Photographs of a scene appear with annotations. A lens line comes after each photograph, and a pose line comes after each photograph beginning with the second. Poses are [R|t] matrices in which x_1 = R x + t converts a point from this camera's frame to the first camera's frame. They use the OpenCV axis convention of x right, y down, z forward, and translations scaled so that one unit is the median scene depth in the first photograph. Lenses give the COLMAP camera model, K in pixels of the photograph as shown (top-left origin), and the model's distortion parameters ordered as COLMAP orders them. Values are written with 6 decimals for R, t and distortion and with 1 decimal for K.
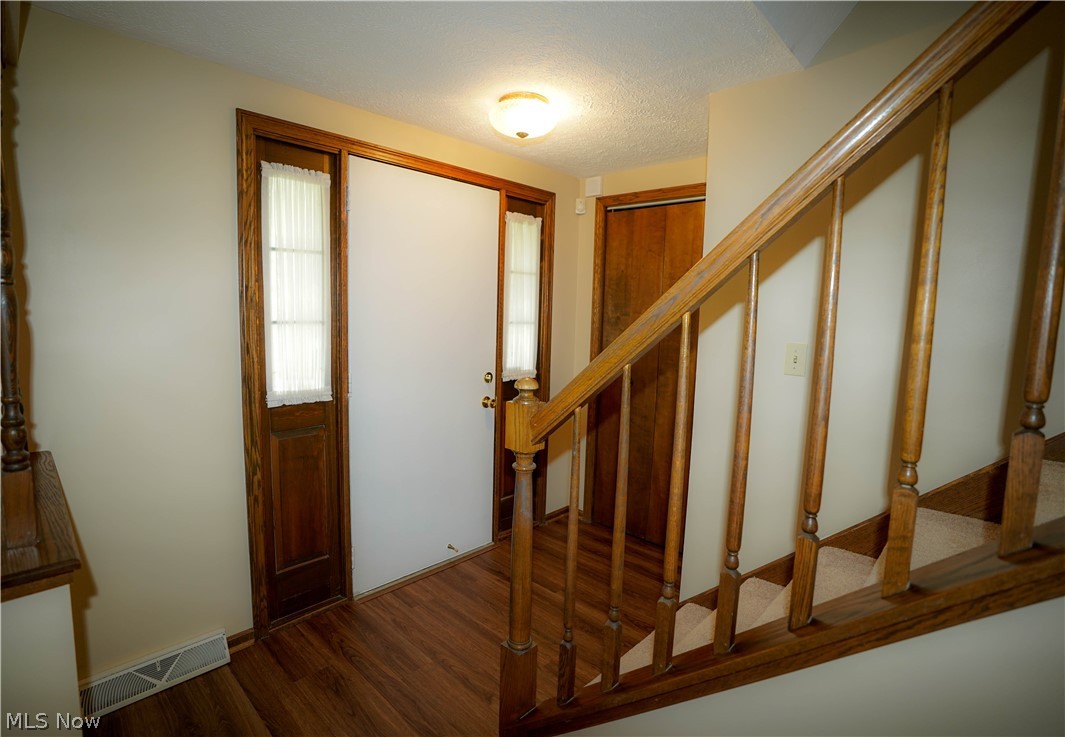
lens RADIAL K [[517.3, 0, 528.6], [0, 517.3, 369.9], [0, 0, 1]] dist [0.004086, 0.000091]
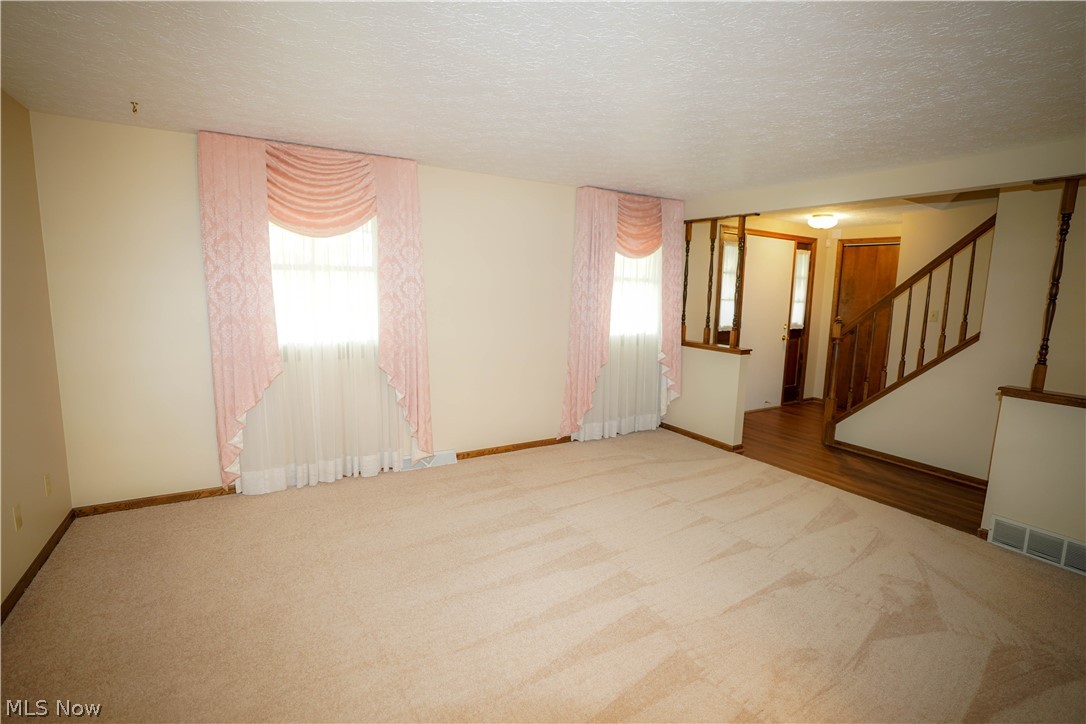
lens RADIAL K [[503.7, 0, 545.2], [0, 503.7, 360.3], [0, 0, 1]] dist [-0.038815, 0.008888]
pose [[0.972860, 0.031260, -0.229274, -0.529408], [-0.028192, 0.999464, 0.016644, 0.137050], [0.229671, -0.009729, 0.973220, -1.162993]]
